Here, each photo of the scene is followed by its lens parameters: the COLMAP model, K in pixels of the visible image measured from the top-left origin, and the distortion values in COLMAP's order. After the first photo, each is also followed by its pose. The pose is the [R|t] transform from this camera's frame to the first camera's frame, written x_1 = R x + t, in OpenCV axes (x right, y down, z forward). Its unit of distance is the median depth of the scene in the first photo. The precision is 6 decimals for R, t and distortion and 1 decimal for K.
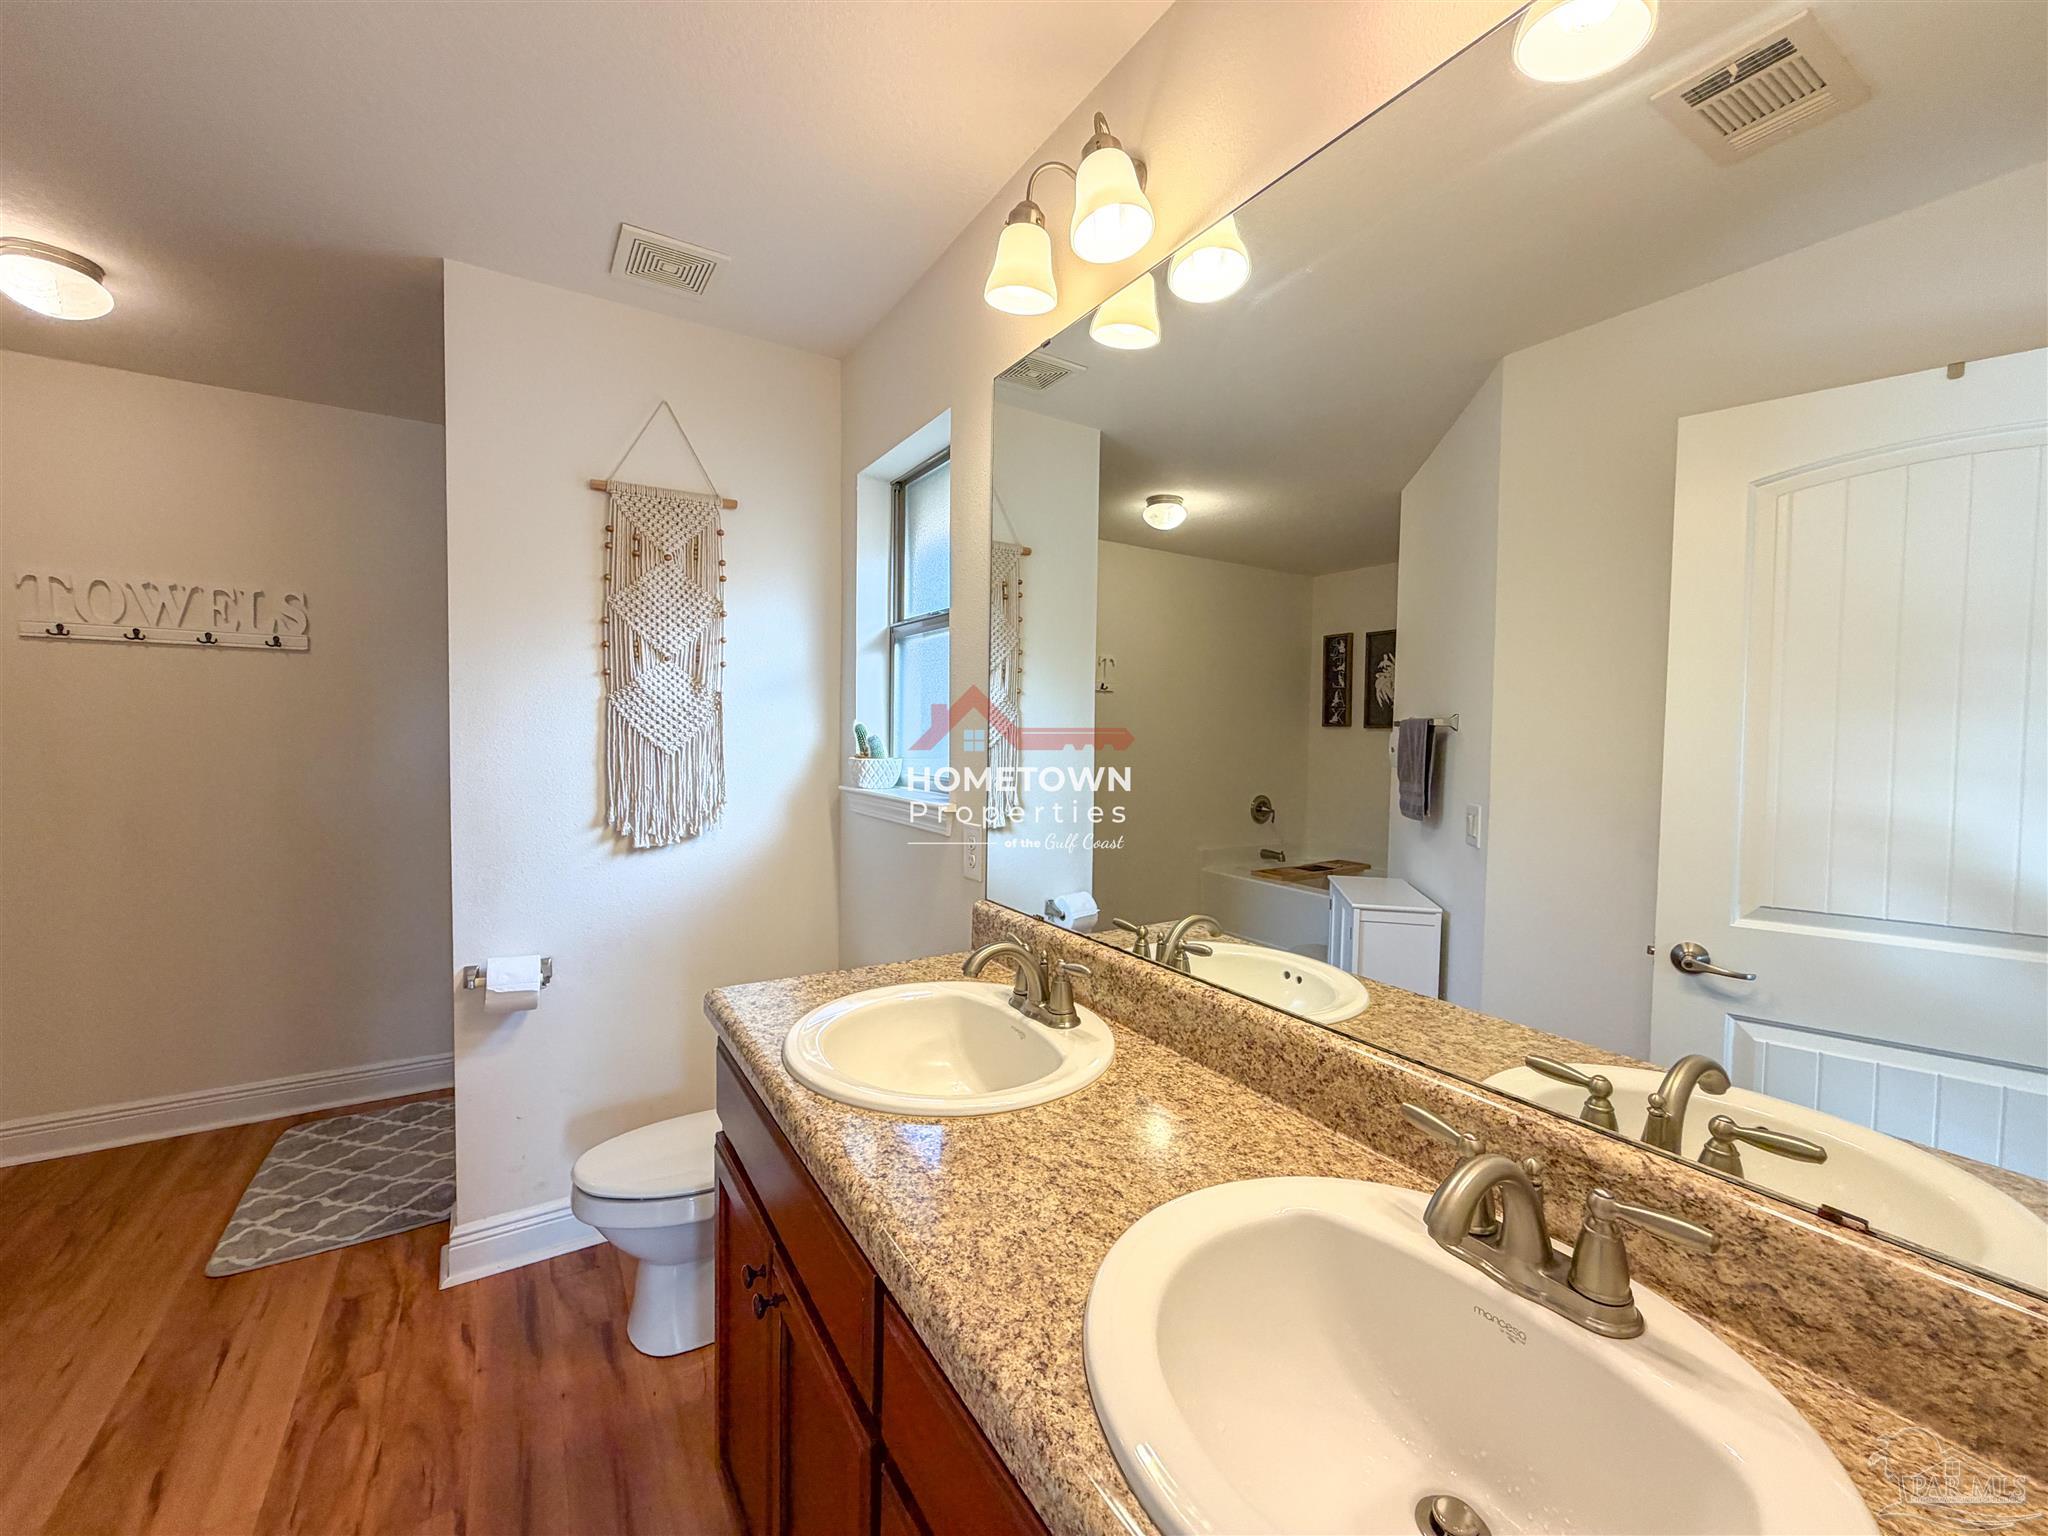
lens RADIAL K [[819.7, 0, 1015.4], [0, 819.7, 768.7], [0, 0, 1]] dist [-0.001563, 0.000531]
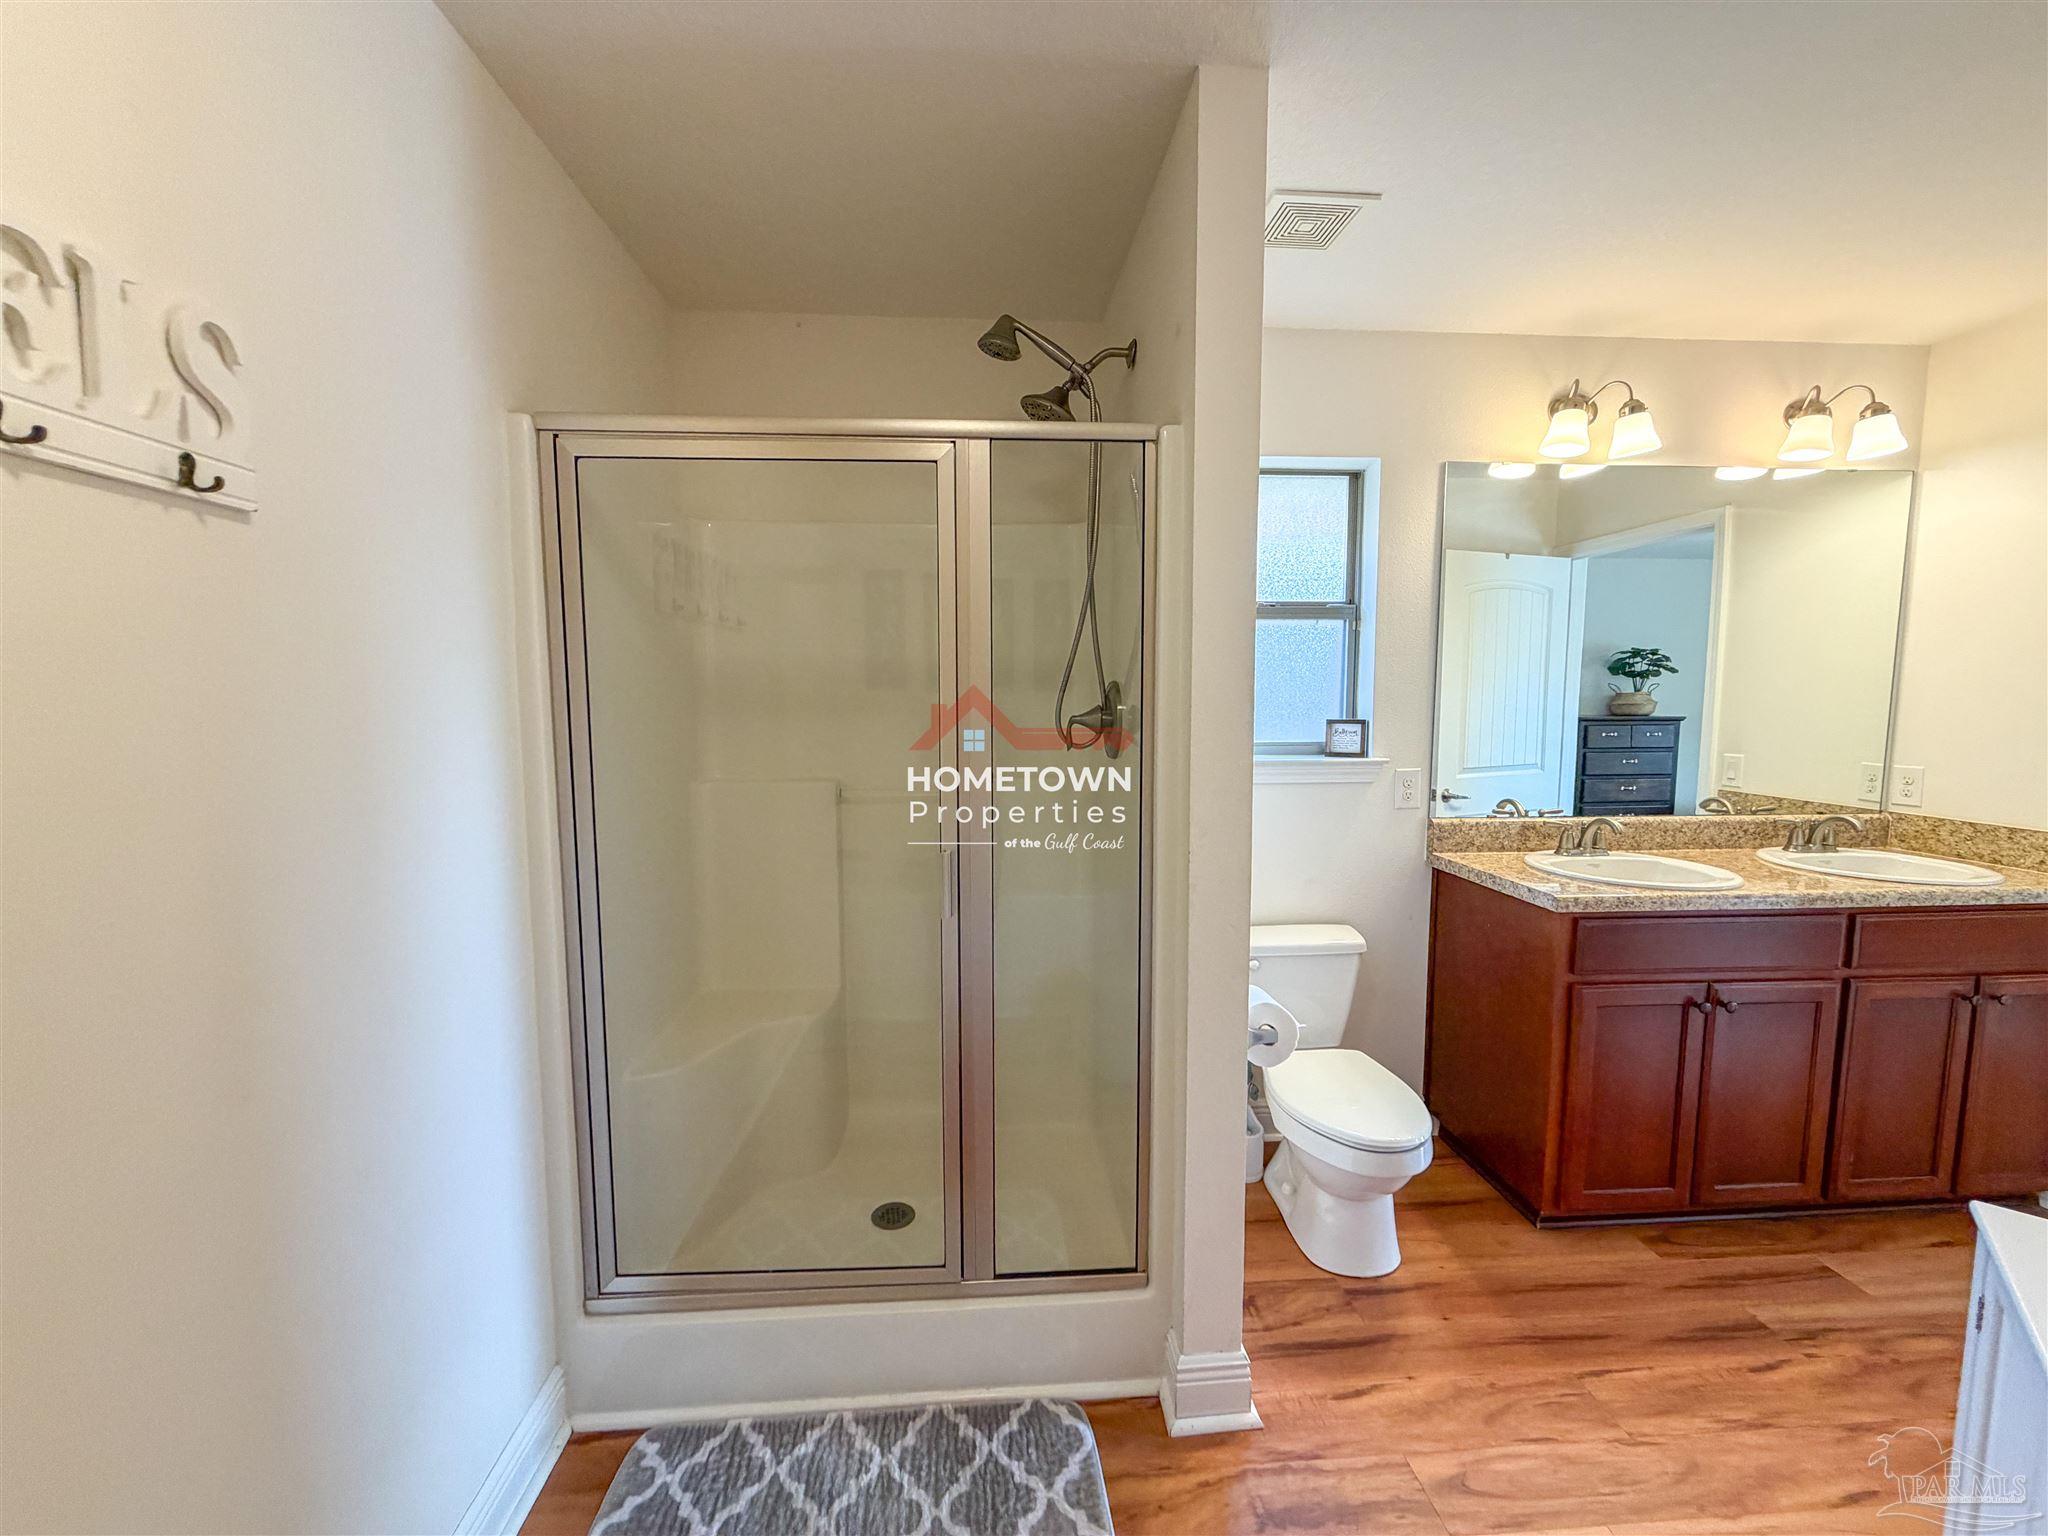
lens RADIAL K [[819.7, 0, 1015.4], [0, 819.7, 768.7], [0, 0, 1]] dist [-0.001563, 0.000531]
pose [[0.470841, -0.099632, 0.876574, -1.735988], [0.051435, 0.995013, 0.085466, -0.096099], [-0.880718, 0.004846, 0.473617, 0.995693]]
